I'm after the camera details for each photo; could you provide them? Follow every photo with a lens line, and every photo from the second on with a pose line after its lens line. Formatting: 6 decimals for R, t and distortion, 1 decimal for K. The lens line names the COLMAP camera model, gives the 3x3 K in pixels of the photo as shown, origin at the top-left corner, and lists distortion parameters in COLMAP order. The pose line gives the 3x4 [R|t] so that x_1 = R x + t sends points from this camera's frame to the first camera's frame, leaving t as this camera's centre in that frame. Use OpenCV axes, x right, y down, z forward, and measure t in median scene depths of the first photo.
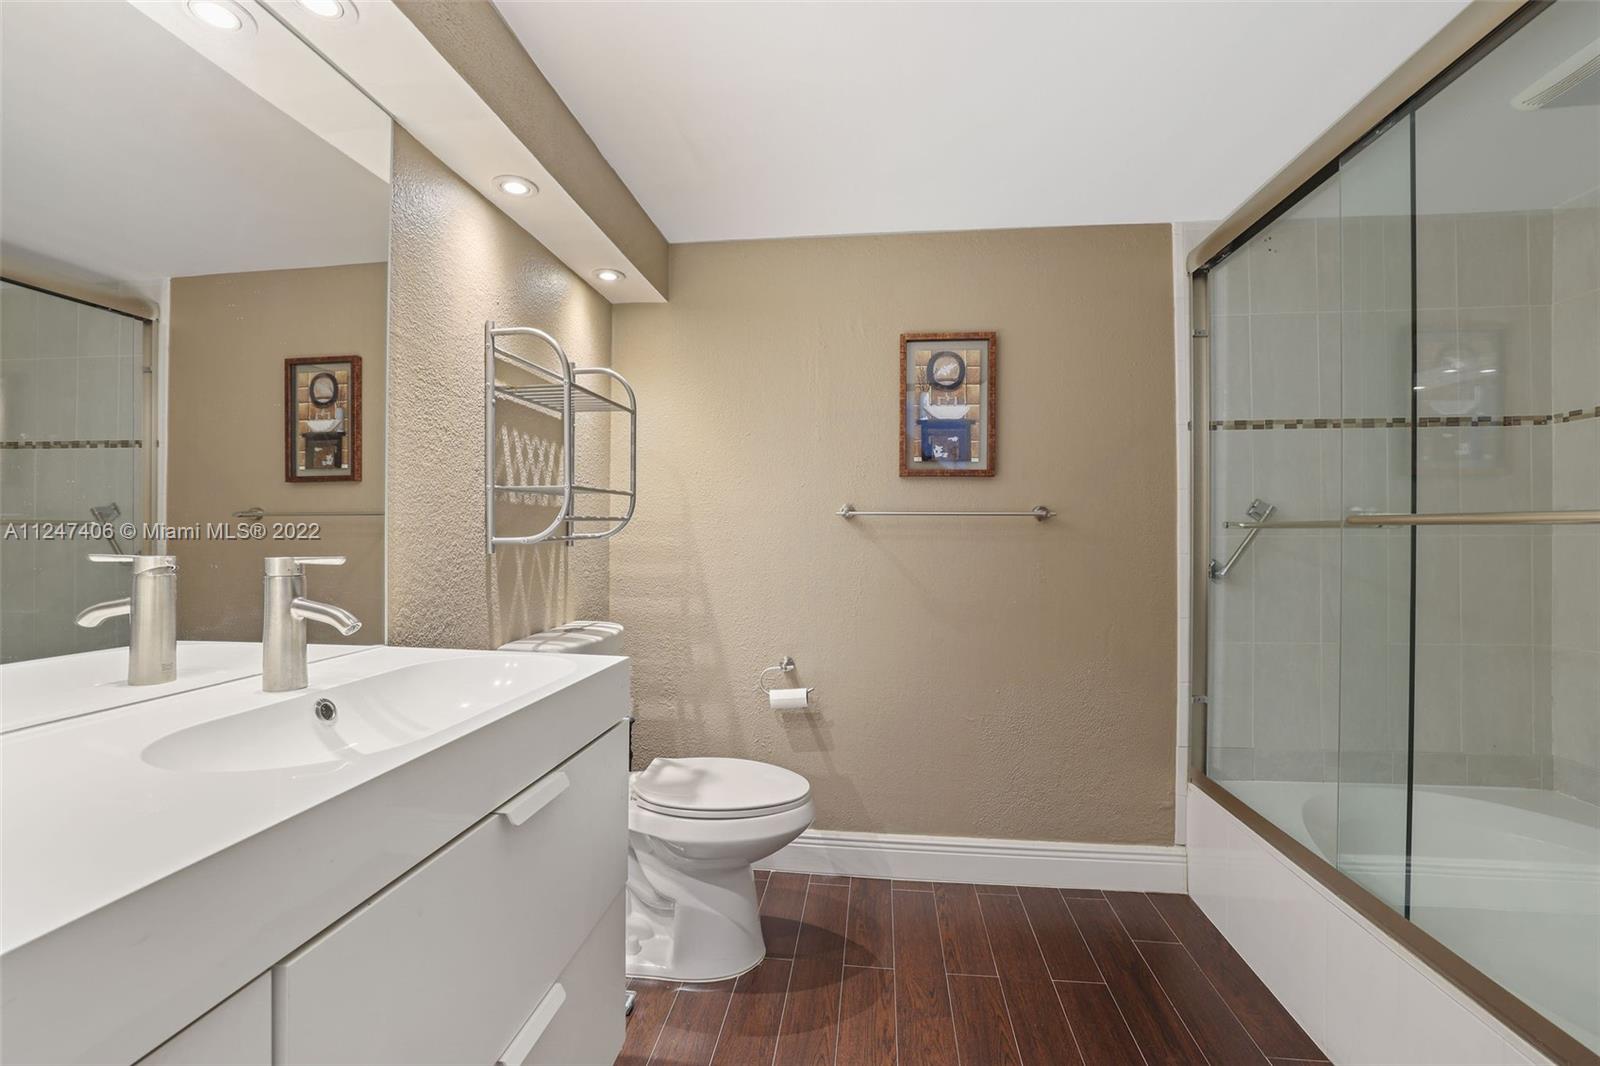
lens RADIAL K [[701.2, 0, 800.1], [0, 701.2, 537.2], [0, 0, 1]] dist [-0.035219, 0.017852]
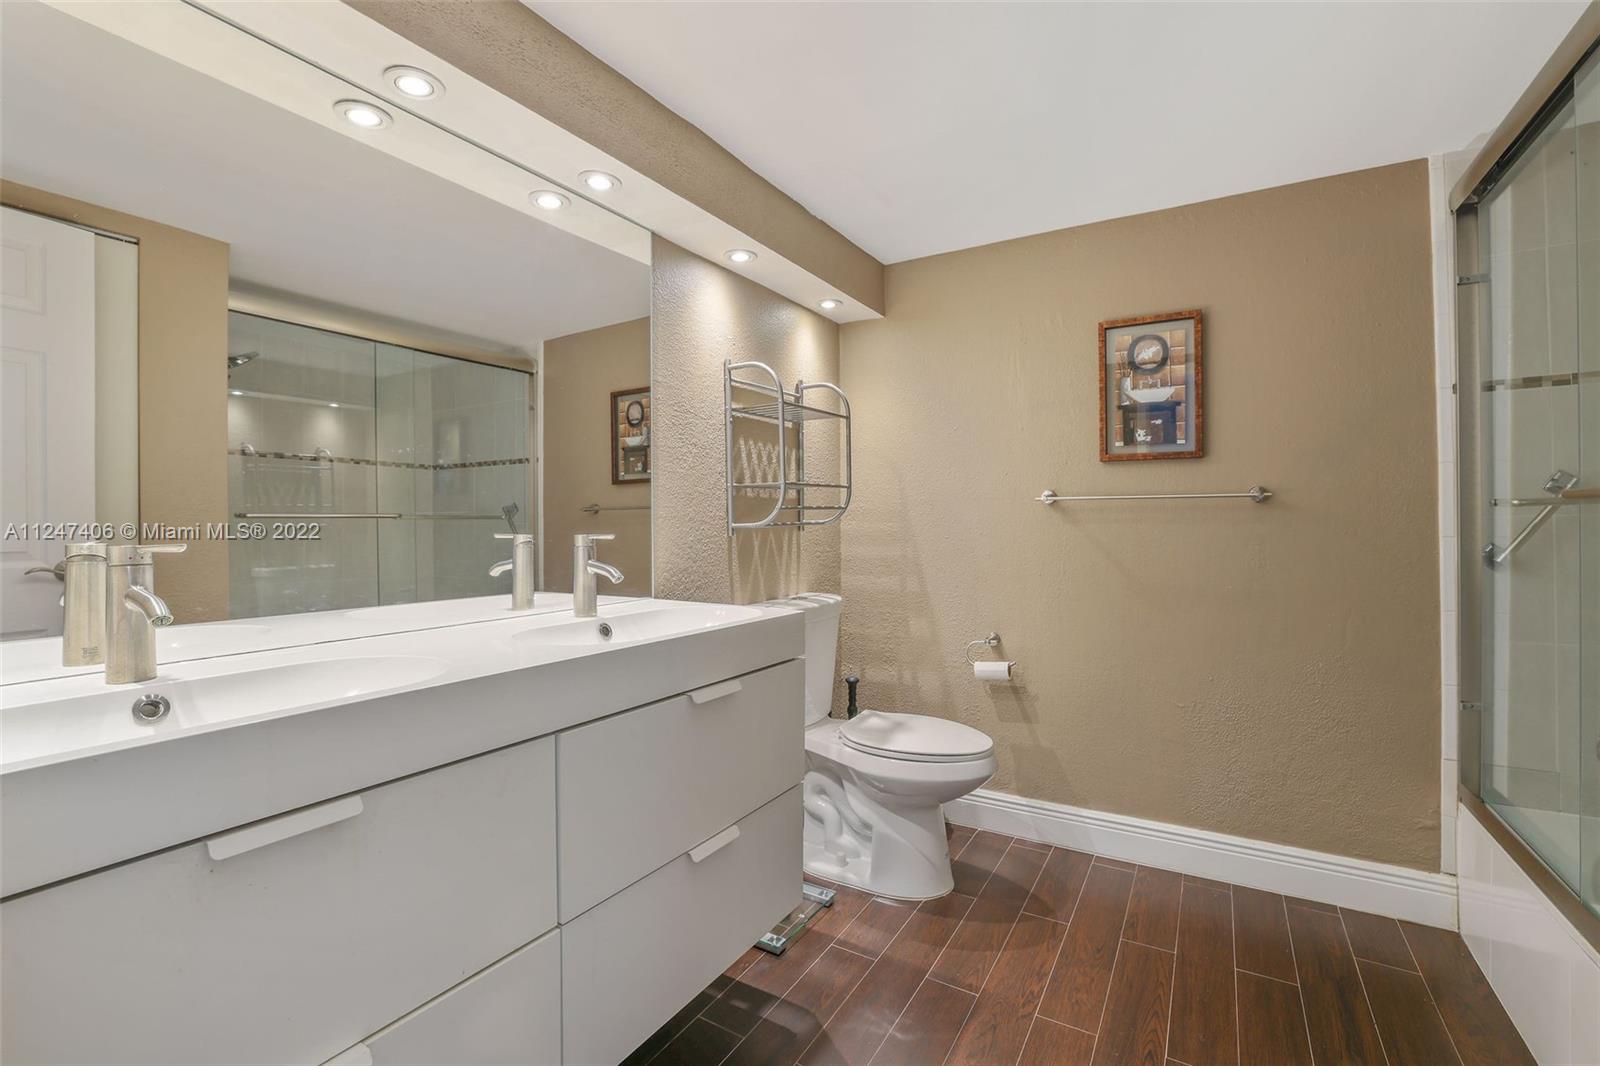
lens RADIAL K [[714.7, 0, 800.0], [0, 714.7, 533.0], [0, 0, 1]] dist [0.001386, 0.000838]
pose [[0.915397, -0.002883, -0.402543, 0.174176], [0.006719, 0.999944, 0.008118, 0.006491], [0.402497, -0.010136, 0.915365, -0.146725]]
